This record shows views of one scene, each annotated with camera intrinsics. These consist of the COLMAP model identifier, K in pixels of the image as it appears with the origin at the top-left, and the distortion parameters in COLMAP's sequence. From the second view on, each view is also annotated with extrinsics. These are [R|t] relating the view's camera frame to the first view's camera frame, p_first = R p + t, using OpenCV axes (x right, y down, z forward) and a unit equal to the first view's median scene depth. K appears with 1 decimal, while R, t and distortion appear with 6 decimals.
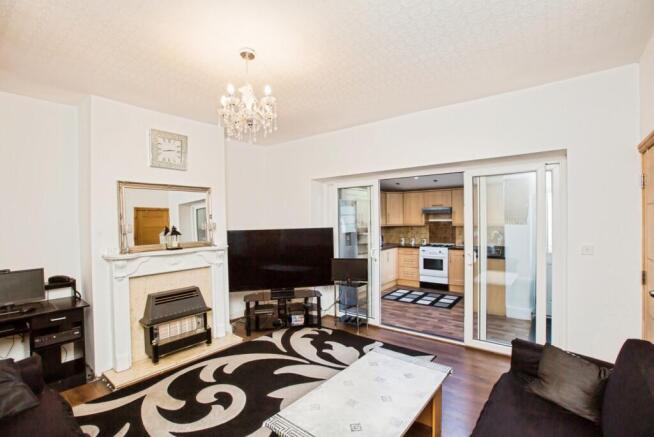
lens RADIAL K [[305.8, 0, 327.0], [0, 305.8, 218.5], [0, 0, 1]] dist [-0.017674, 0.000519]
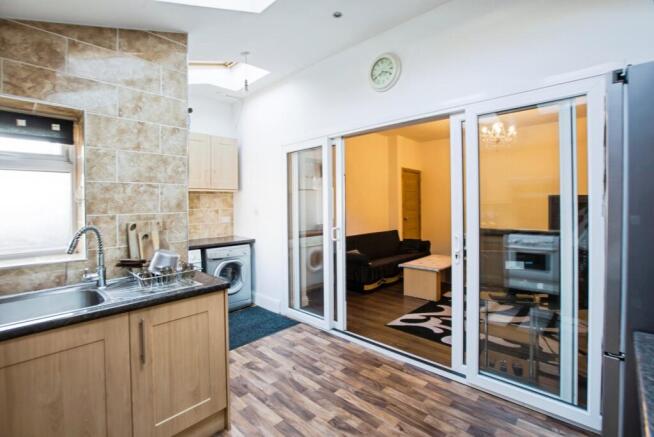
lens RADIAL K [[307.5, 0, 333.4], [0, 307.5, 205.6], [0, 0, 1]] dist [-0.046490, 0.017315]
pose [[-0.997101, 0.024410, 0.072074, 0.224182], [0.024469, 0.999701, -0.000060, 0.022142], [-0.072054, 0.001704, -0.997399, 1.024098]]
